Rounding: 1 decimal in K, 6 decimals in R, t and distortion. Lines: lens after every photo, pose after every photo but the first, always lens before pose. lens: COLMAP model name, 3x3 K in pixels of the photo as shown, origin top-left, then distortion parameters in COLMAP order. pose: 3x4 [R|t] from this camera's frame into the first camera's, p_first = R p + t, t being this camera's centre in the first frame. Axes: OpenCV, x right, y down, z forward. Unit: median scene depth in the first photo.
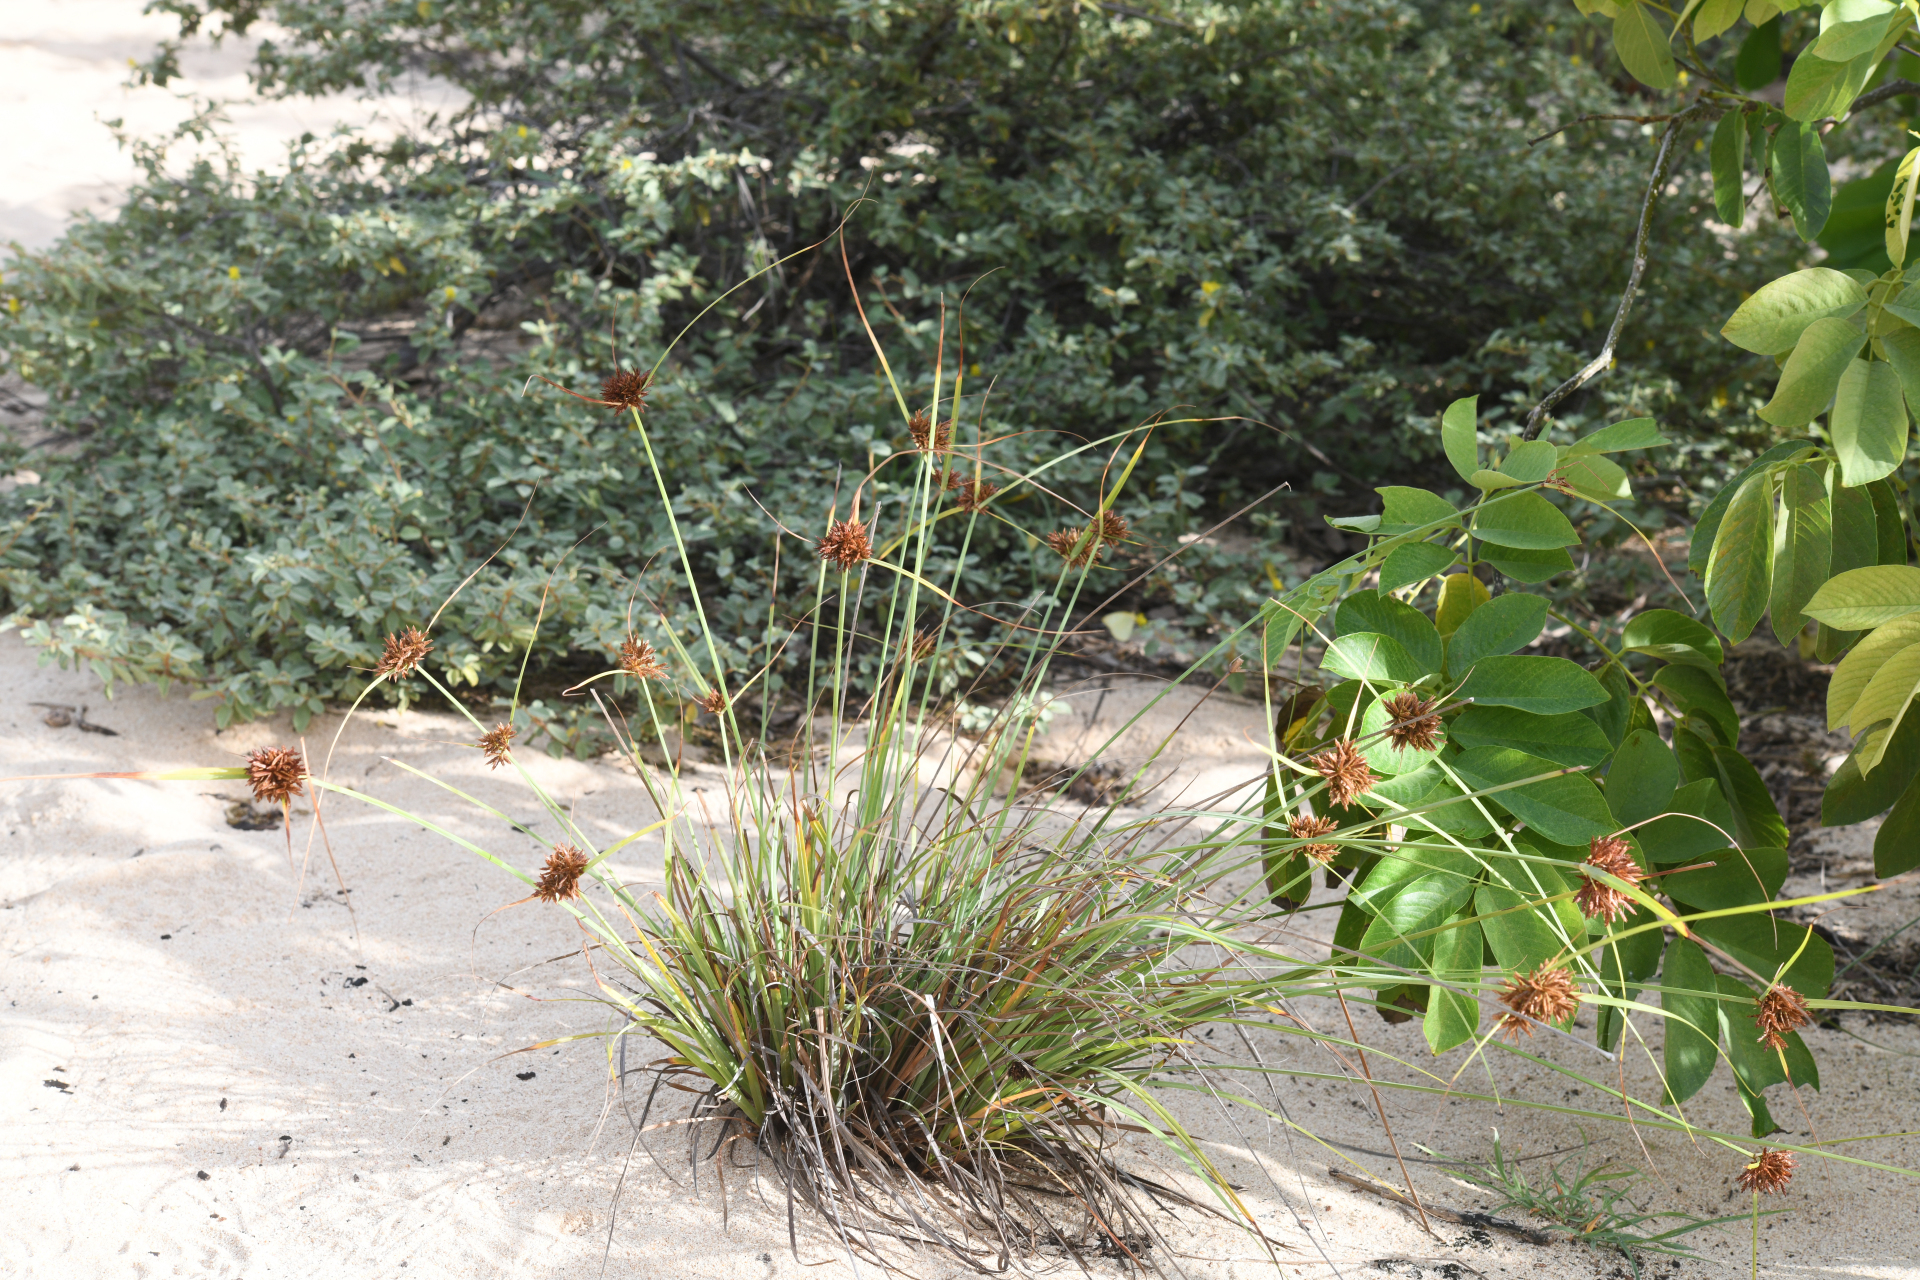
lens RADIAL K [[3246.7, 0, 960.0], [0, 3246.7, 640.0], [0, 0, 1]] dist [-0.019306, 0.977897]
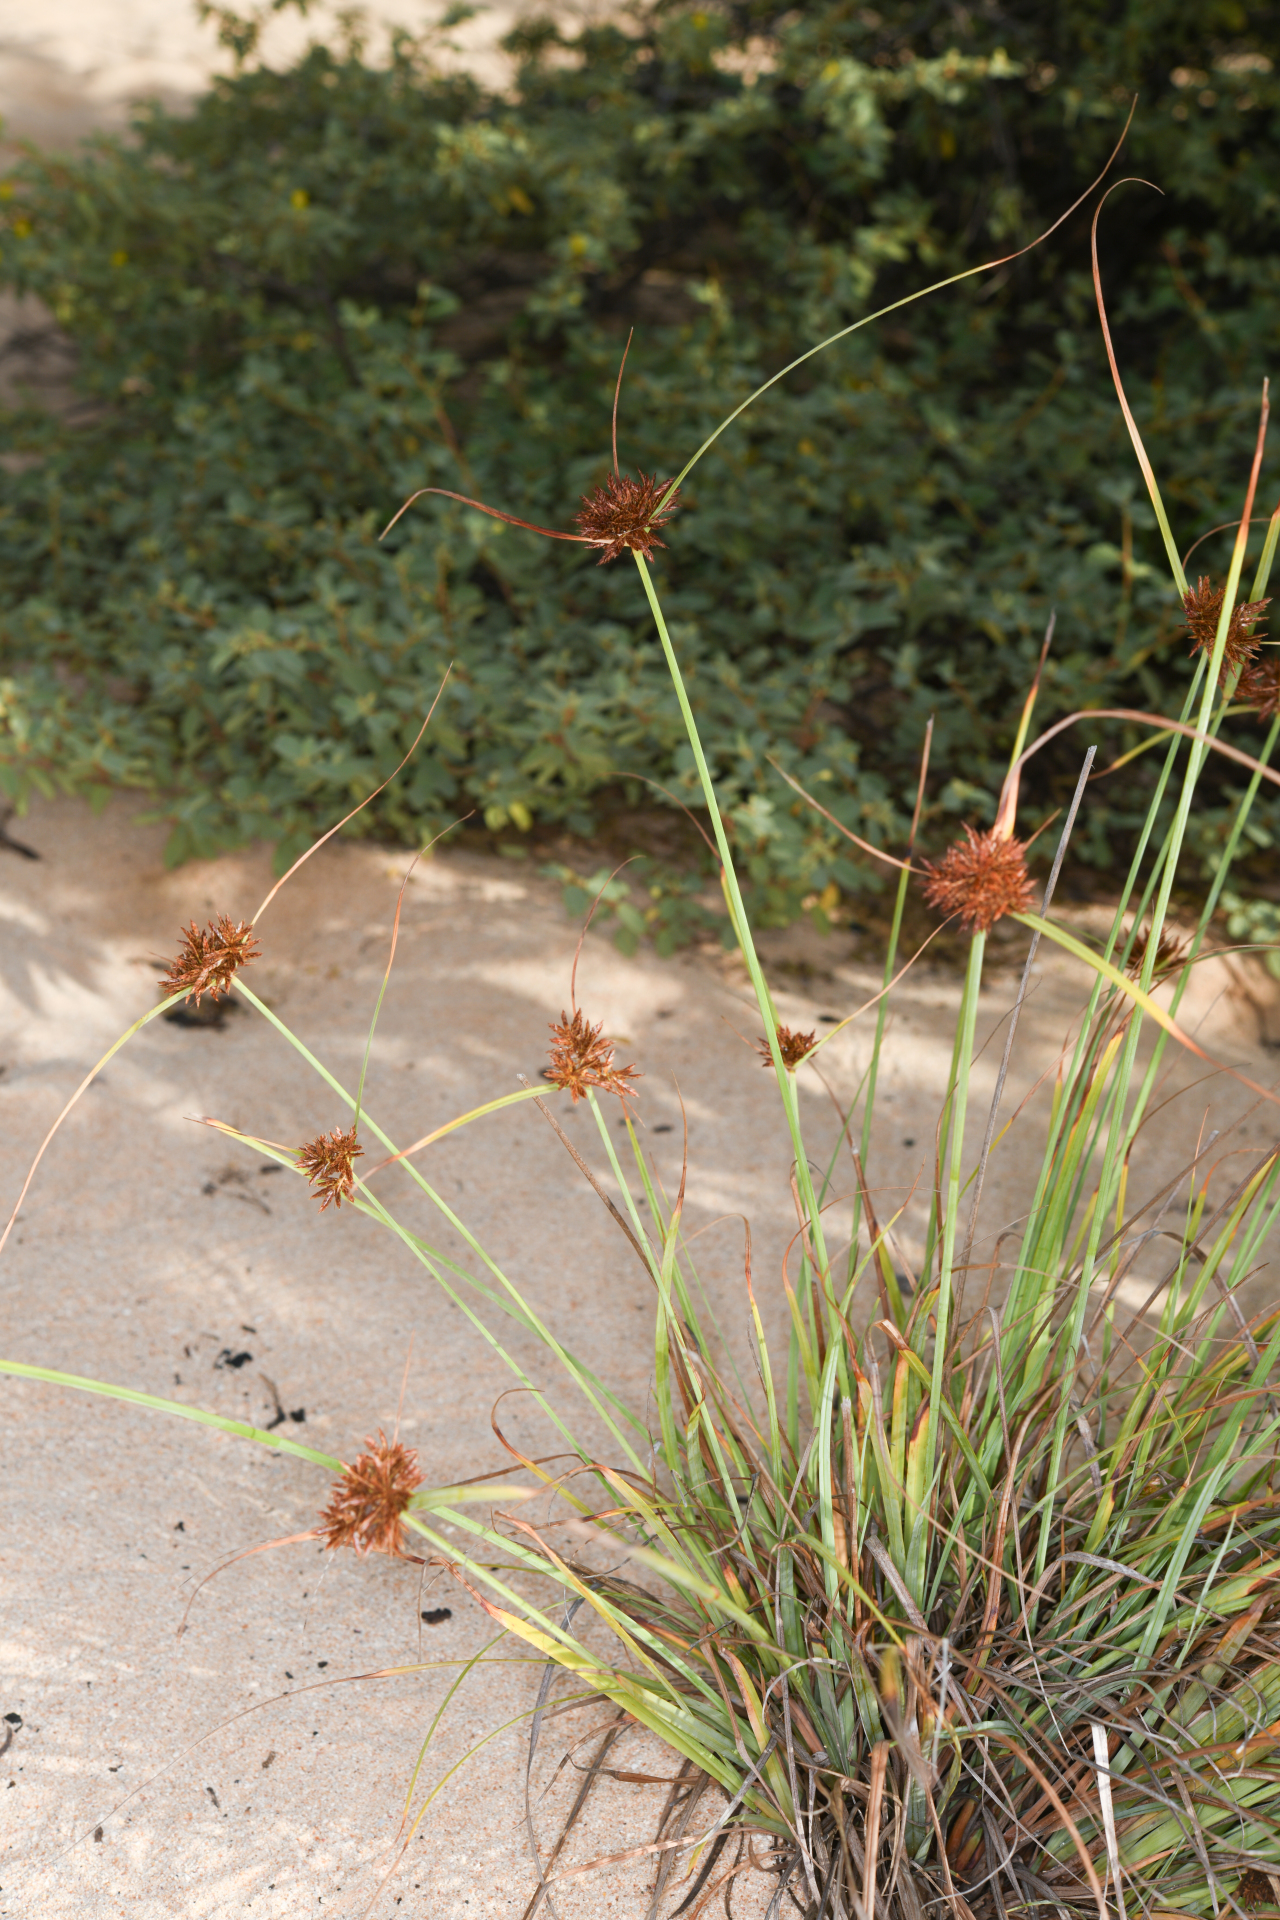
lens RADIAL K [[3246.7, 0, 667.0], [0, 3246.7, 960.9], [0, 0, 1]] dist [-0.019306, 0.977897]
pose [[0.982165, 0.086898, -0.166737, -0.000918], [-0.066179, 0.989817, 0.126030, -0.039990], [0.175991, -0.112748, 0.977914, 0.266015]]
